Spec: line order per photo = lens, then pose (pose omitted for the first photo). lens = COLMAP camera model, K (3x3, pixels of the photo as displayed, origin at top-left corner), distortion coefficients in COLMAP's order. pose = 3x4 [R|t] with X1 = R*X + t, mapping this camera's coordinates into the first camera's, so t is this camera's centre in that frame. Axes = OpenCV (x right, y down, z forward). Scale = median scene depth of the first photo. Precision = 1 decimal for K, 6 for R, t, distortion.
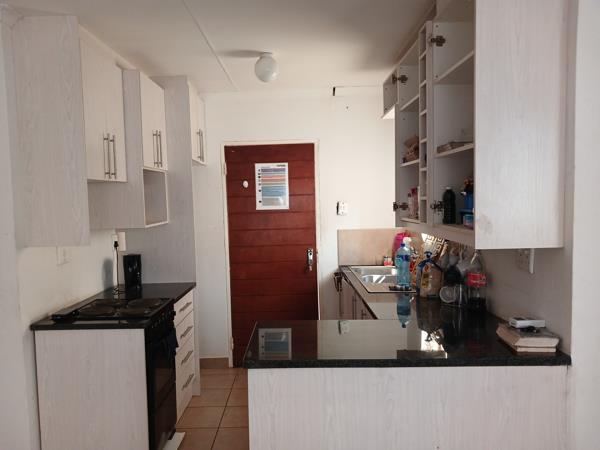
lens RADIAL K [[434.2, 0, 300.0], [0, 434.2, 225.0], [0, 0, 1]] dist [0.078051, -0.004919]
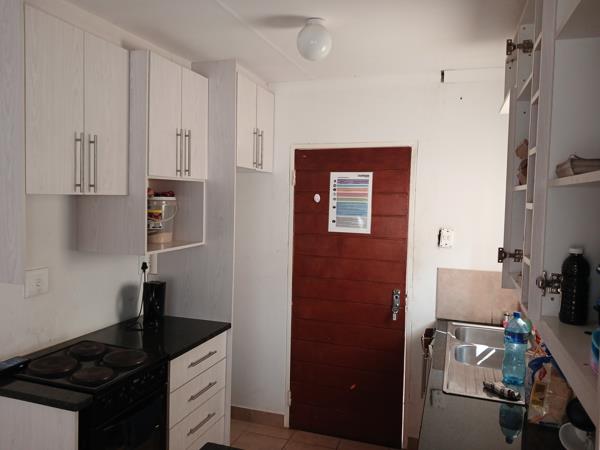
lens RADIAL K [[469.3, 0, 300.0], [0, 469.3, 225.0], [0, 0, 1]] dist [0.024249, -0.004463]
pose [[0.954224, 0.066742, -0.291550, 0.094216], [-0.070380, 0.997518, -0.001996, -0.042526], [0.290693, 0.022424, 0.956554, 0.194170]]
